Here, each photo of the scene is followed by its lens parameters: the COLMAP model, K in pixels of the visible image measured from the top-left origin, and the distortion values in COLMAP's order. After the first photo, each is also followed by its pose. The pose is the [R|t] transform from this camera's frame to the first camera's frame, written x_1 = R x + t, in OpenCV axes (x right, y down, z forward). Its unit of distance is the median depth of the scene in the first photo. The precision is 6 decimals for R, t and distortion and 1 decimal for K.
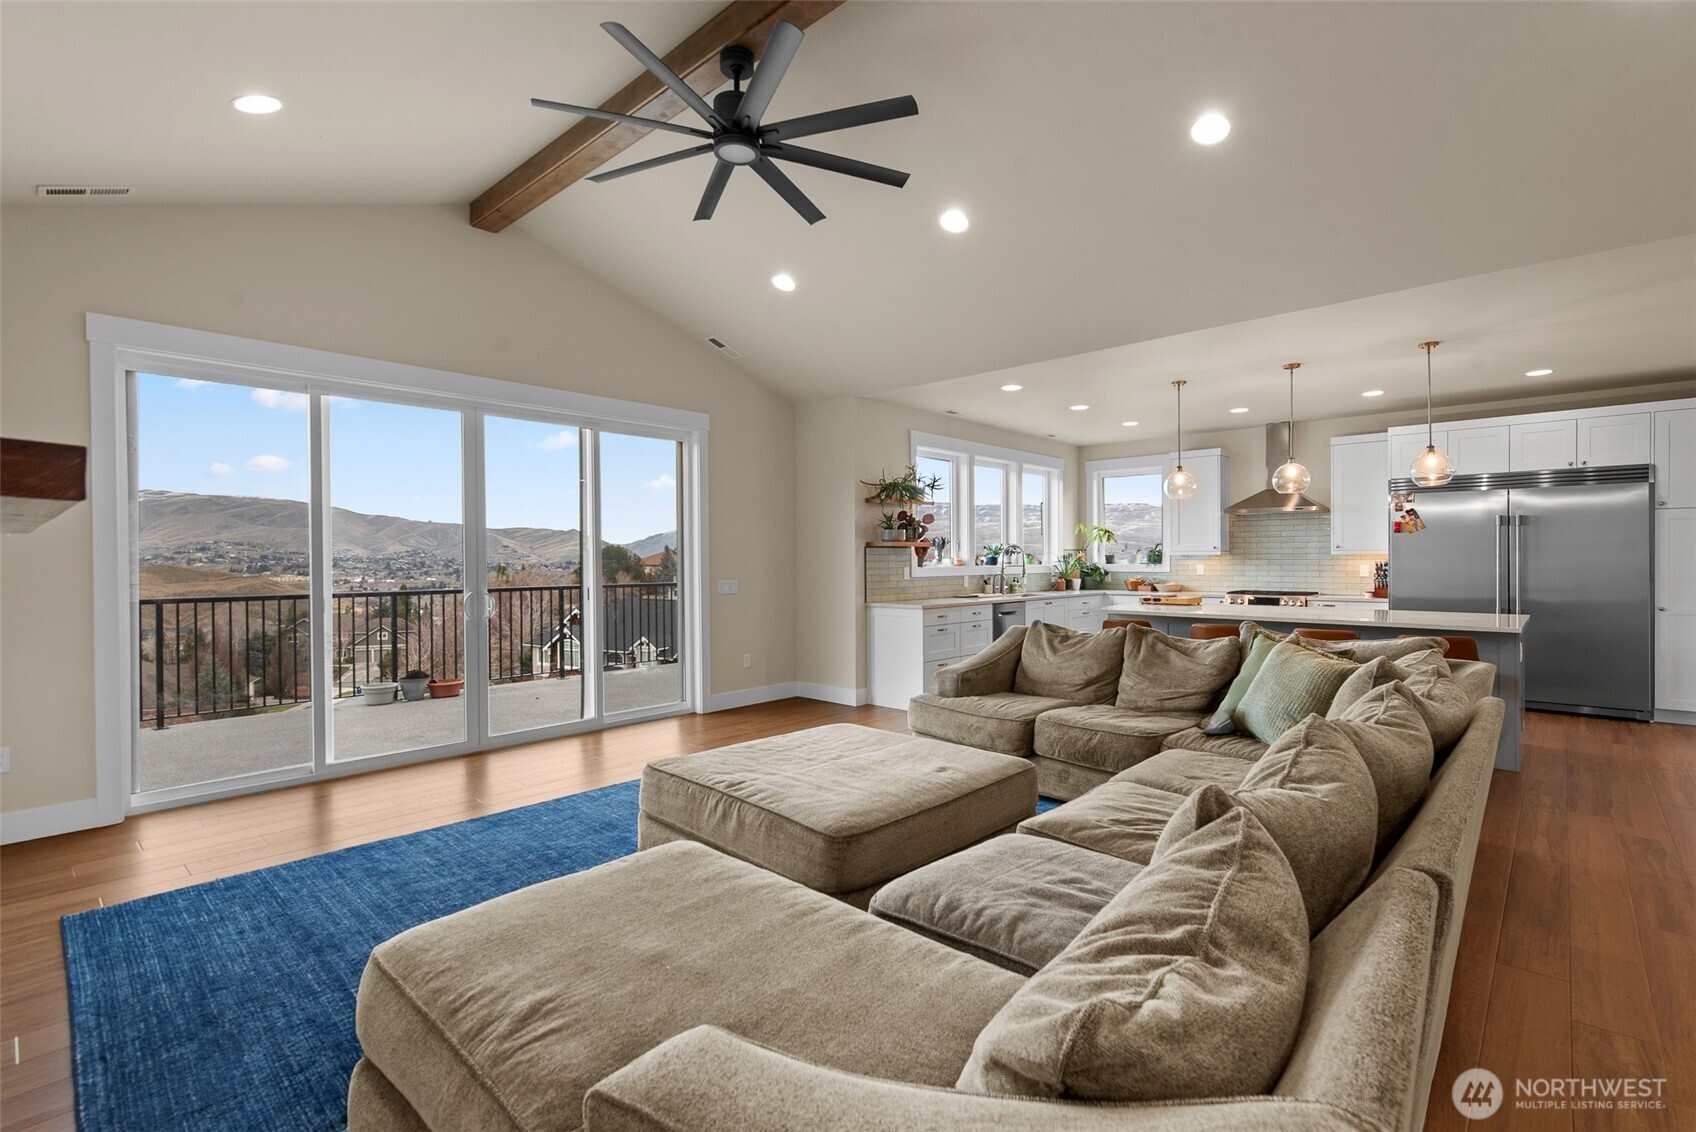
lens RADIAL K [[776.6, 0, 862.3], [0, 776.6, 560.9], [0, 0, 1]] dist [0.005024, 0.000431]
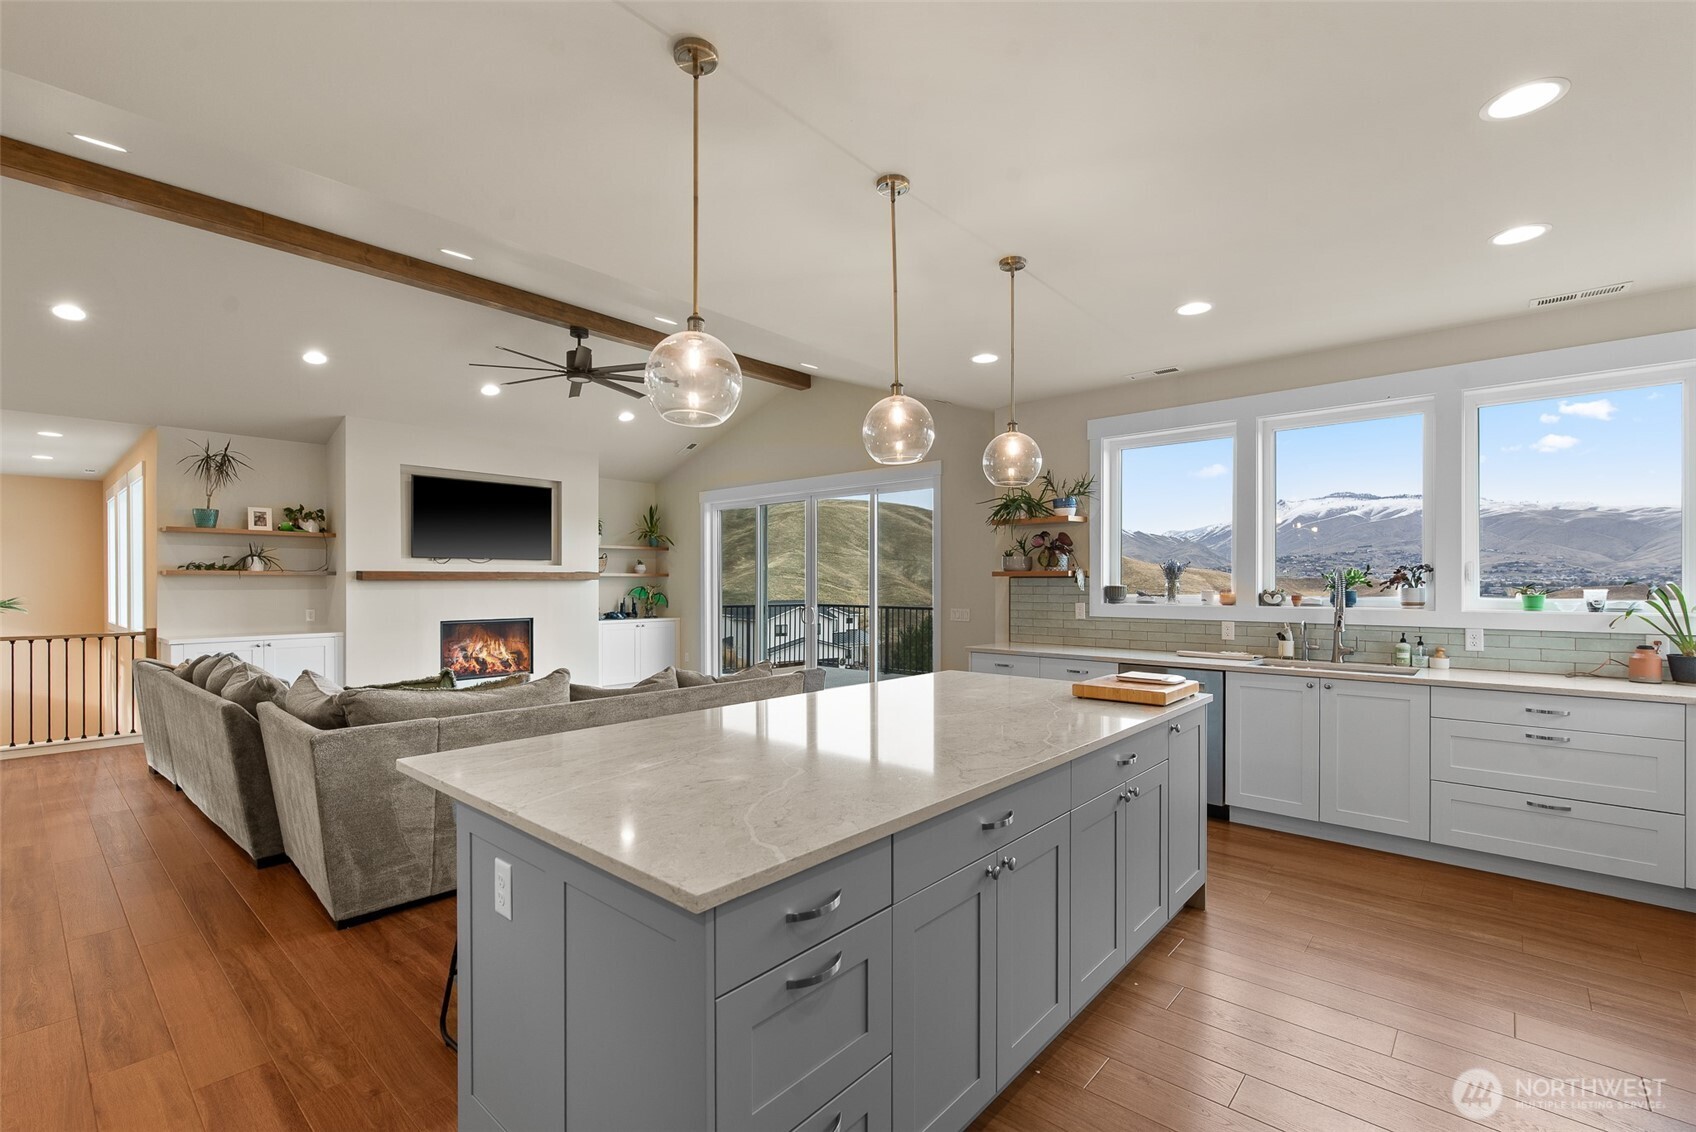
lens RADIAL K [[746.0, 0, 855.0], [0, 746.0, 585.6], [0, 0, 1]] dist [0.000900, -0.000093]
pose [[0.011393, 0.008699, -0.999897, 0.834871], [-0.001996, 0.999960, 0.008677, -0.015516], [0.999933, 0.001897, 0.011410, 0.818839]]
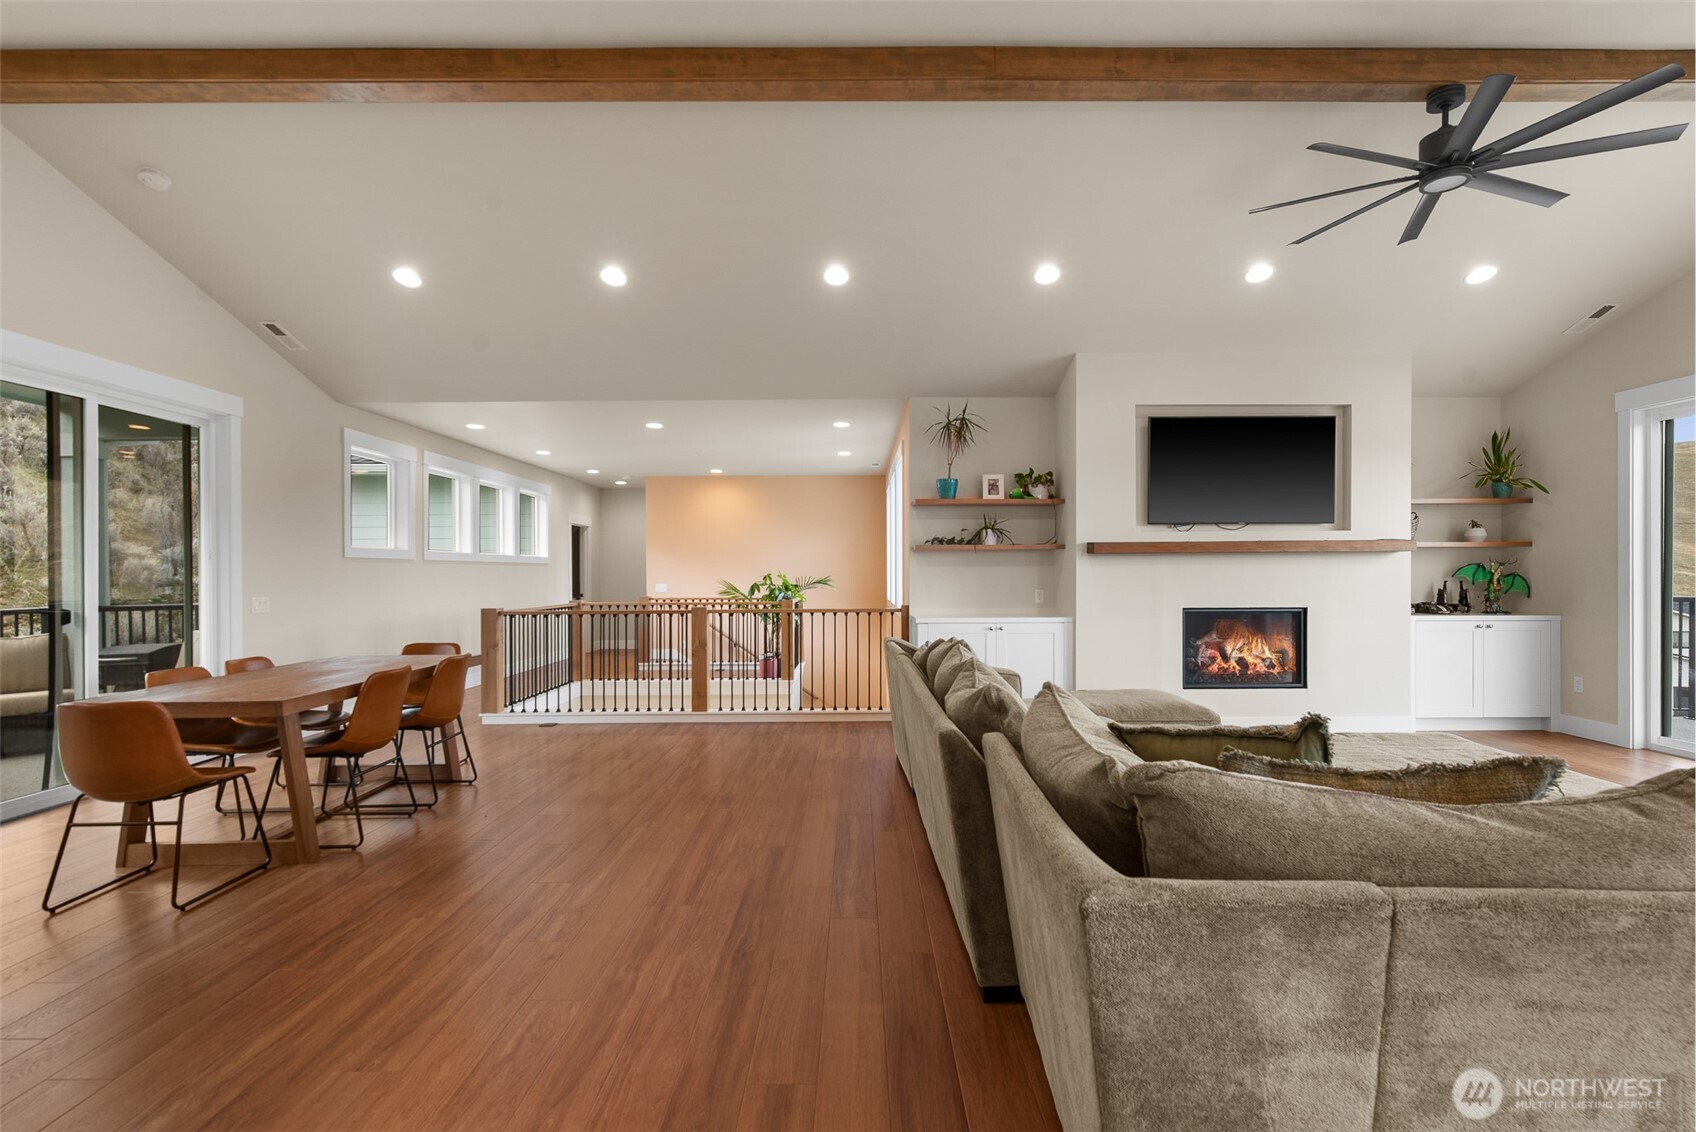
lens RADIAL K [[778.3, 0, 867.7], [0, 778.3, 575.7], [0, 0, 1]] dist [0.009884, -0.000155]
pose [[-0.735056, 0.010791, -0.677920, 0.574510], [0.005235, 0.999934, 0.010241, 0.001211], [0.677986, 0.003979, -0.735064, 0.621061]]
